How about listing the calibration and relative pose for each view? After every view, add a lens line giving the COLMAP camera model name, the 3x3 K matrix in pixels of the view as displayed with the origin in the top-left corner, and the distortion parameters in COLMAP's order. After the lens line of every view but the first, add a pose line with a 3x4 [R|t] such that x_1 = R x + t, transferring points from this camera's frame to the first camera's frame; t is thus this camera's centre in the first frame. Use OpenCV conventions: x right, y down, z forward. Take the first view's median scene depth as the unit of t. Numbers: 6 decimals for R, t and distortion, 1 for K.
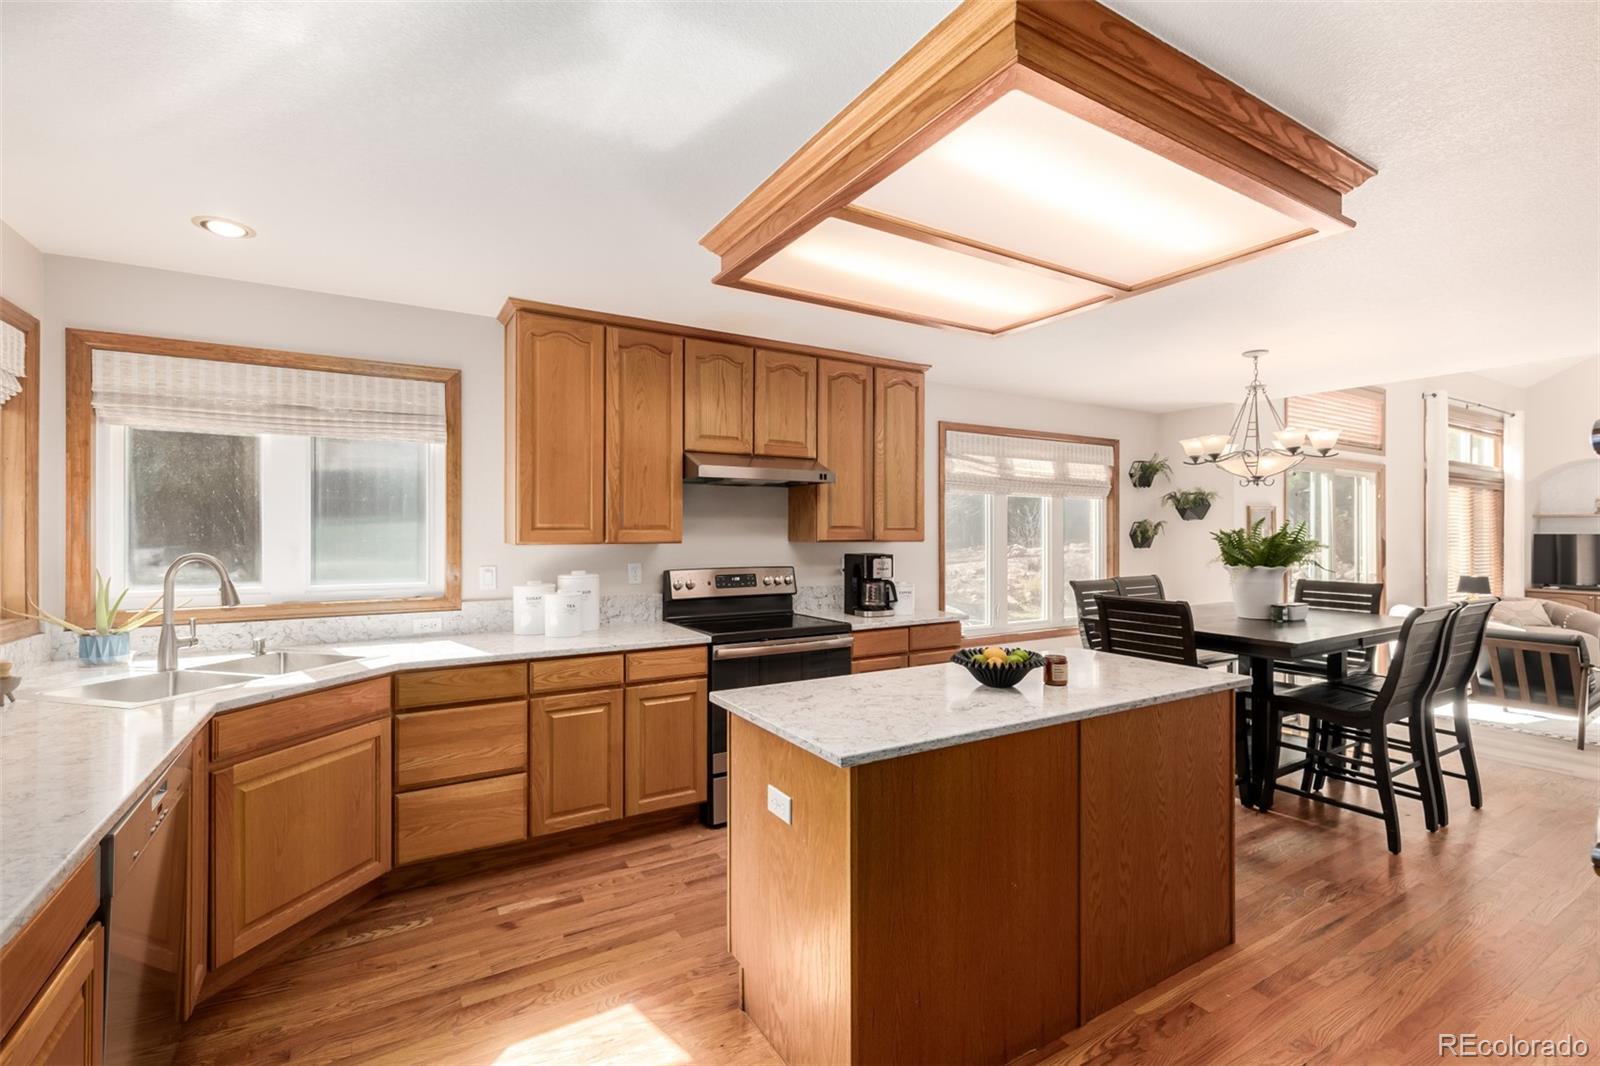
lens RADIAL K [[676.9, 0, 821.2], [0, 676.9, 529.4], [0, 0, 1]] dist [0.001117, 0.000164]
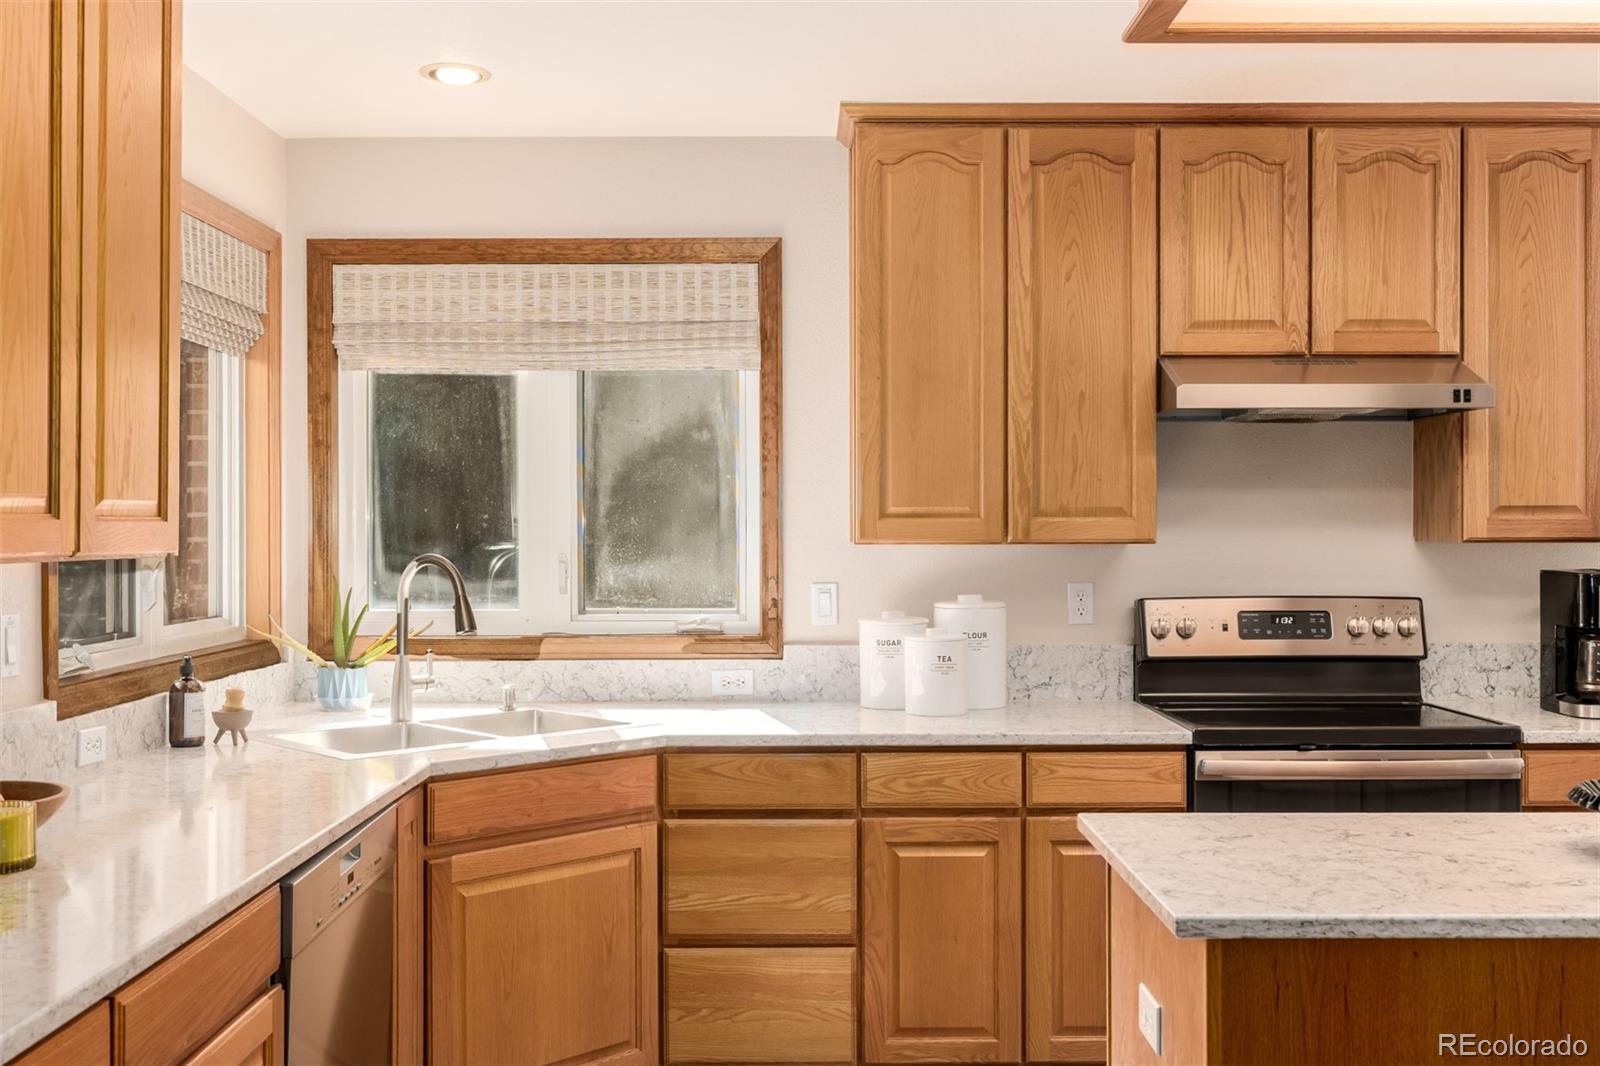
lens RADIAL K [[1566.6, 0, 803.5], [0, 1566.6, 527.1], [0, 0, 1]] dist [-0.016148, 0.000000]
pose [[0.843899, -0.001649, -0.536500, 0.195593], [0.004011, 0.999987, 0.003236, 0.003808], [0.536488, -0.004883, 0.843894, -0.105394]]
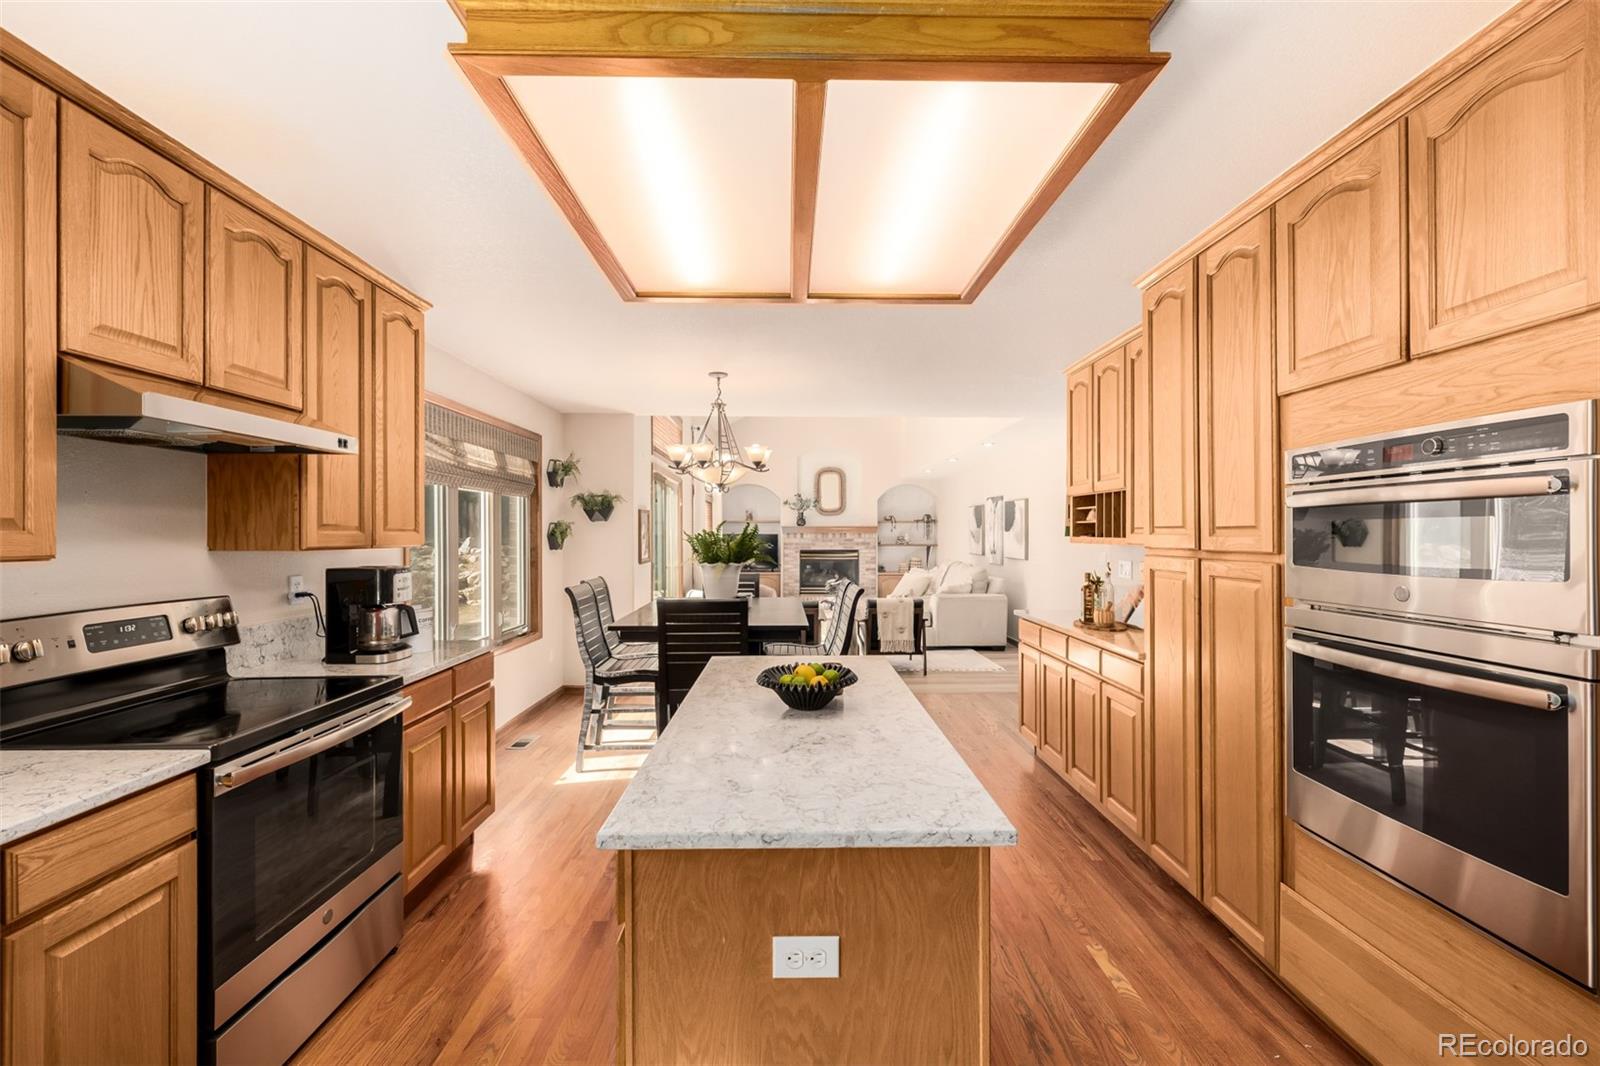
lens RADIAL K [[676.9, 0, 772.2], [0, 676.9, 534.9], [0, 0, 1]] dist [0.001117, 0.000164]
pose [[0.521349, -0.003901, 0.853335, -0.331086], [-0.003015, 0.999975, 0.006413, -0.000650], [-0.853338, -0.005916, 0.521324, 0.365725]]
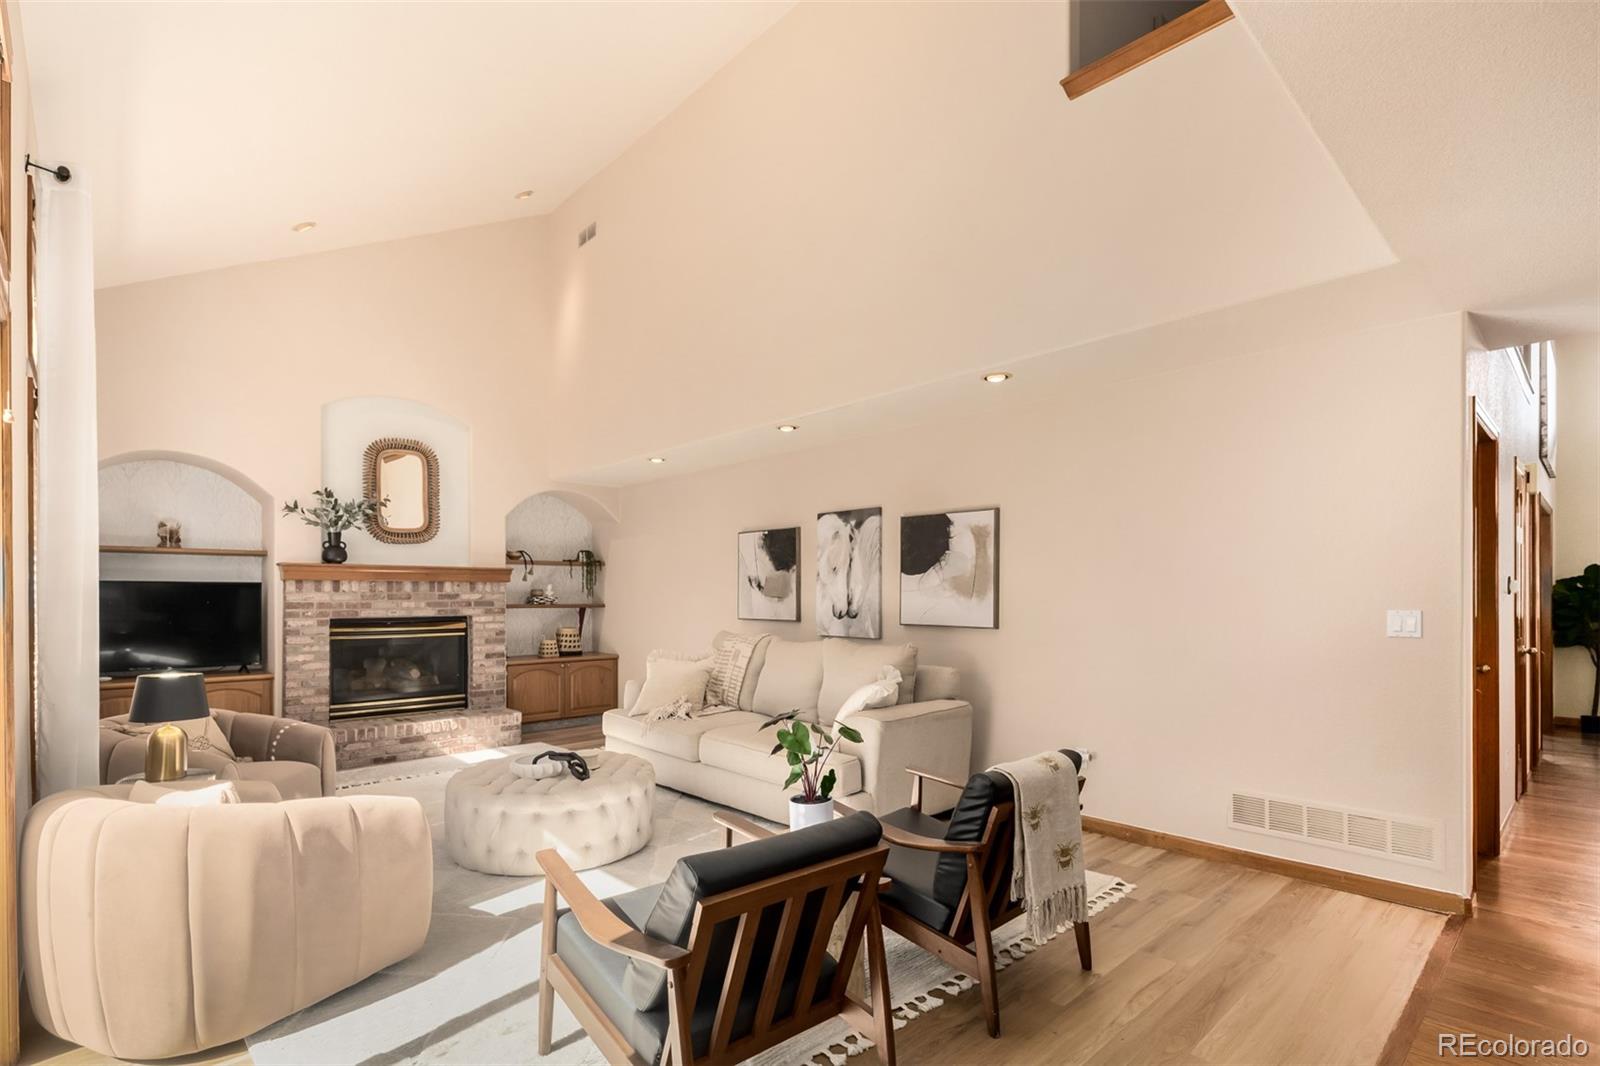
lens RADIAL K [[765.3, 0, 799.1], [0, 765.3, 593.9], [0, 0, 1]] dist [0.001204, 0.000247]
pose [[-0.210588, 0.000374, 0.977575, 0.865421], [-0.005935, 0.999981, -0.001661, 0.040701], [-0.977557, -0.006152, -0.210582, 1.429972]]
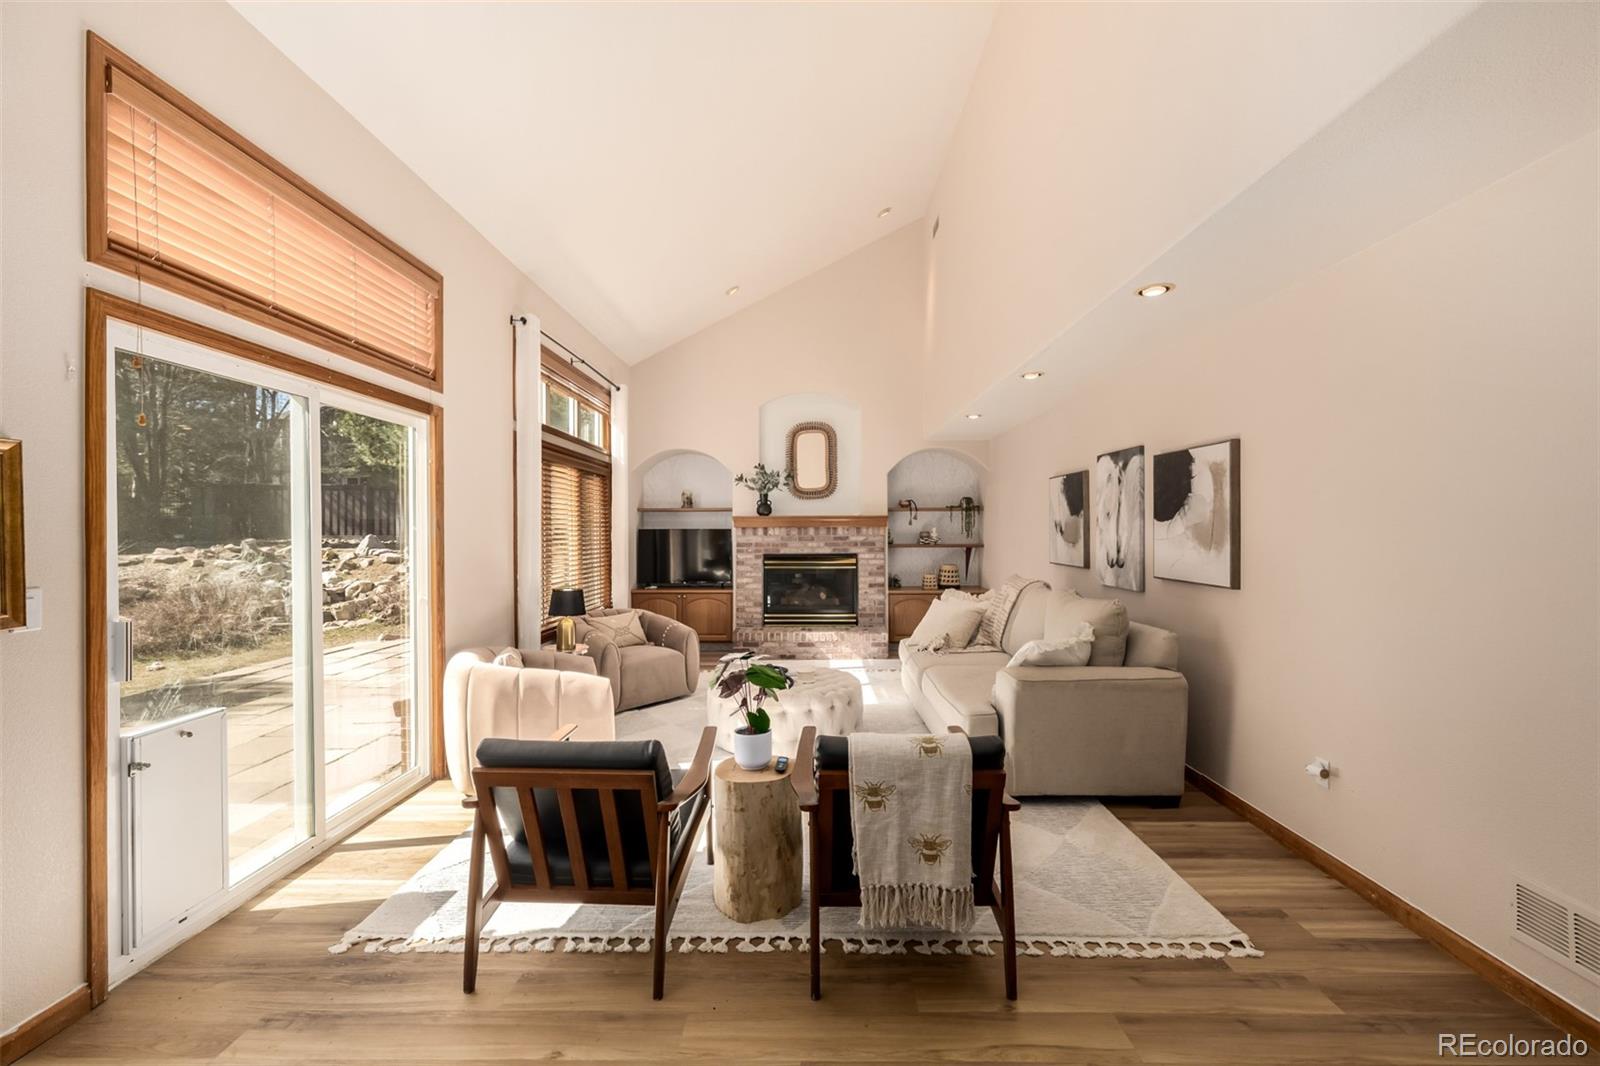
lens RADIAL K [[676.9, 0, 789.8], [0, 676.9, 526.0], [0, 0, 1]] dist [0.001117, 0.000164]
pose [[0.528647, 0.000031, 0.848842, 0.957240], [0.000572, 1.000000, -0.000393, 0.009415], [-0.848842, 0.000693, 0.528647, 0.853391]]
